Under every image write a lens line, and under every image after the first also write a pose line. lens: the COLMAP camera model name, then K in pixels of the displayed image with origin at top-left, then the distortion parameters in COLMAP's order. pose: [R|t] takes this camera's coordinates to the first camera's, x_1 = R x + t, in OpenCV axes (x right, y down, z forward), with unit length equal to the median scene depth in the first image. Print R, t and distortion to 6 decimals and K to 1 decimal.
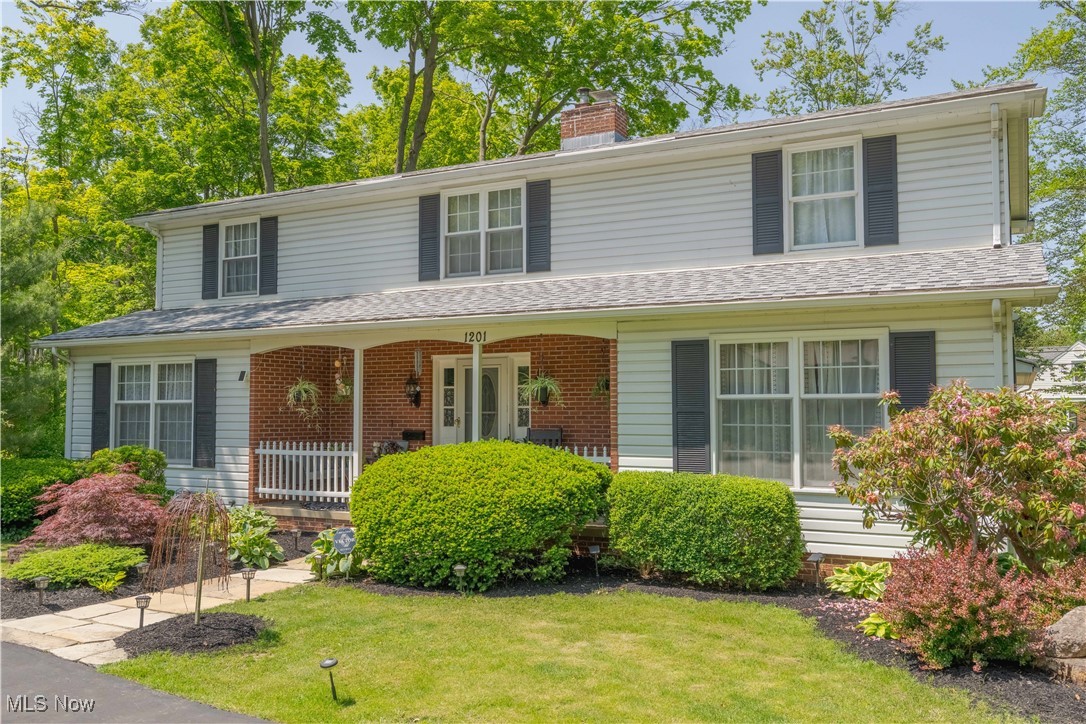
lens RADIAL K [[922.7, 0, 544.0], [0, 922.7, 361.5], [0, 0, 1]] dist [0.008308, -0.004731]
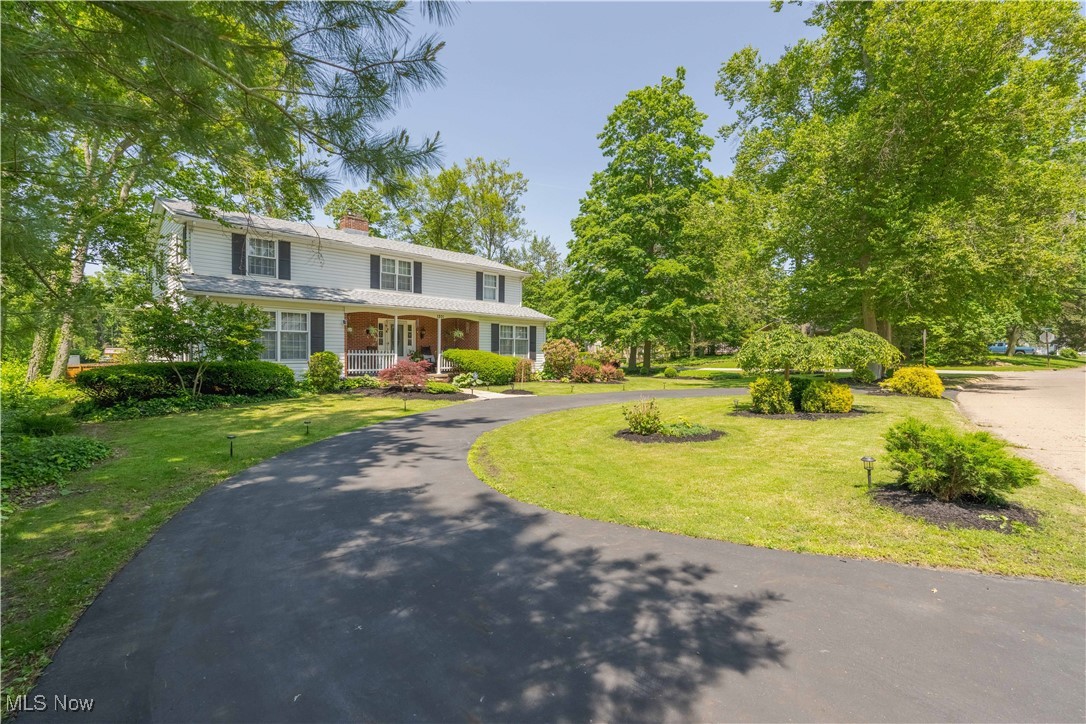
lens RADIAL K [[476.1, 0, 541.2], [0, 476.1, 359.4], [0, 0, 1]] dist [-0.000599, -0.000021]
pose [[0.299248, -0.012742, 0.954090, -1.341380], [-0.063728, 0.997411, 0.033308, 0.037922], [-0.952045, -0.070770, 0.297661, 0.157311]]
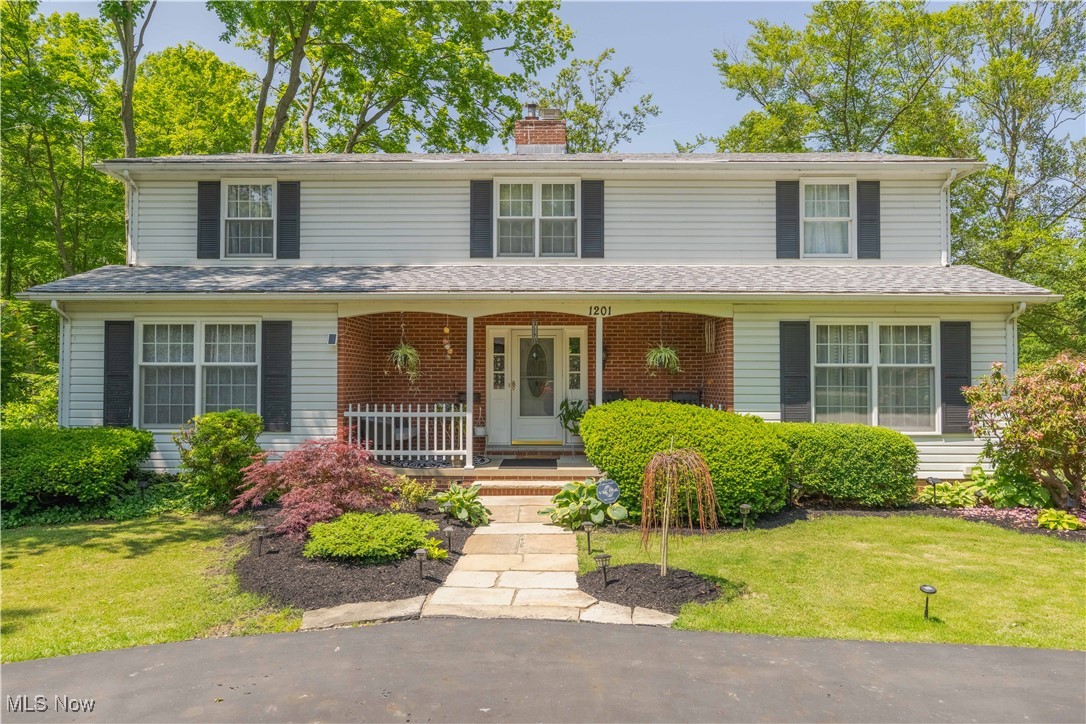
lens RADIAL K [[743.9, 0, 544.7], [0, 743.9, 362.7], [0, 0, 1]] dist [-0.004123, -0.000477]
pose [[0.892006, 0.013467, 0.451823, -0.487928], [-0.027555, 0.999317, 0.024615, 0.014908], [-0.451183, -0.034407, 0.891768, 0.177218]]
